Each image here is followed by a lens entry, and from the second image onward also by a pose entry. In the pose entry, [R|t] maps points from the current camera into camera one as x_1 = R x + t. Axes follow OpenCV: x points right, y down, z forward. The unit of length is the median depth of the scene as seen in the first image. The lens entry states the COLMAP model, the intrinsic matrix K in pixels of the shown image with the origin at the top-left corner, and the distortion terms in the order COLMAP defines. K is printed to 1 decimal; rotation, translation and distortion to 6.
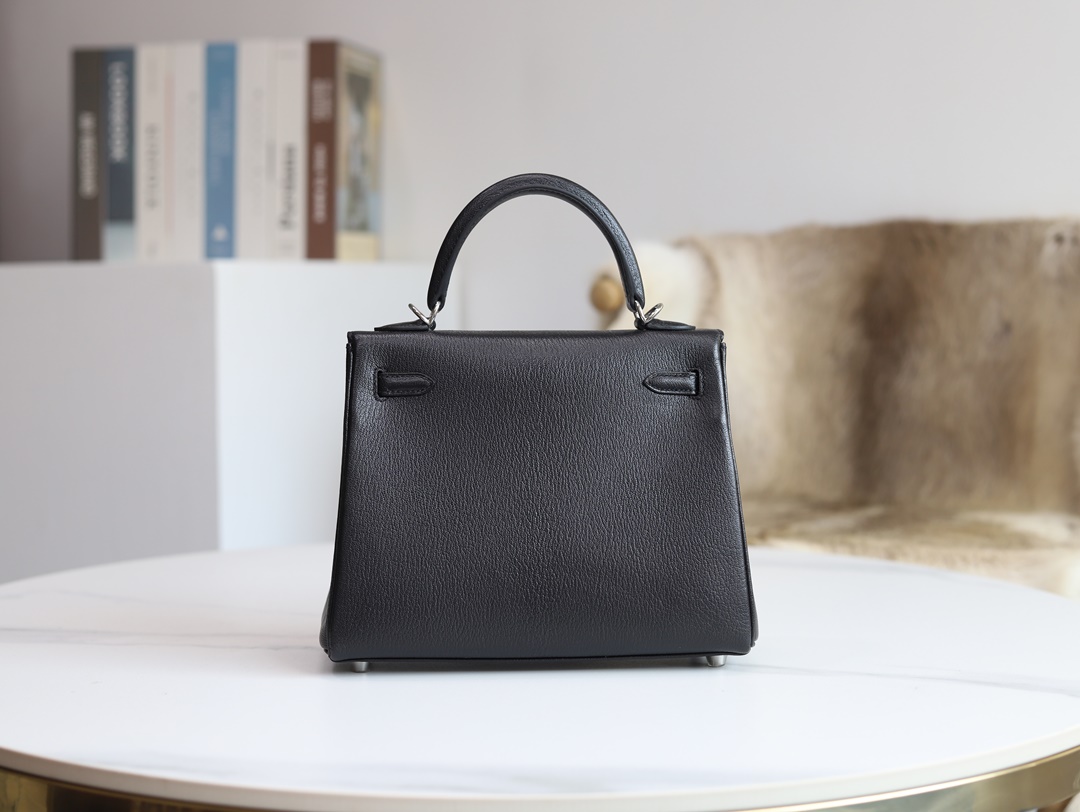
lens RADIAL K [[1542.1, 0, 546.7], [0, 1542.1, 407.0], [0, 0, 1]] dist [-0.079575, 0.000000]
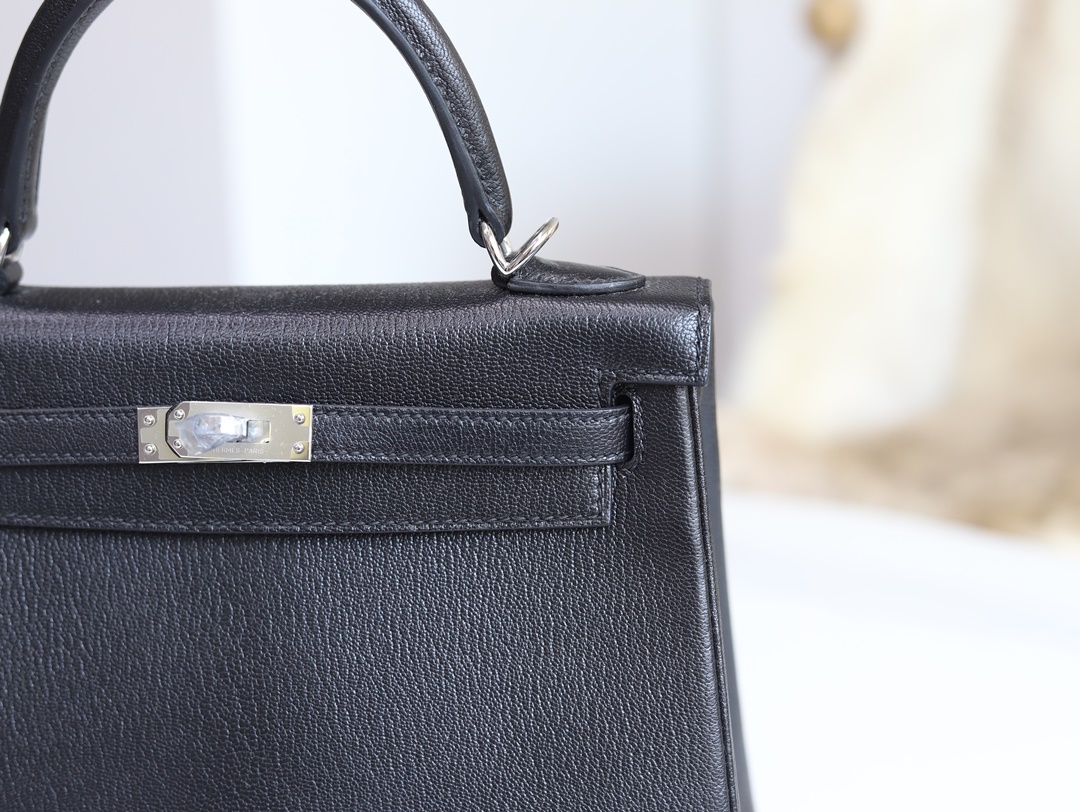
lens RADIAL K [[1542.1, 0, 546.5], [0, 1542.1, 406.7], [0, 0, 1]] dist [-0.079575, 0.000000]
pose [[0.995794, -0.003573, -0.091552, 0.108855], [0.020110, 0.983396, 0.180357, -0.091352], [0.089388, -0.181440, 0.979331, 0.603239]]
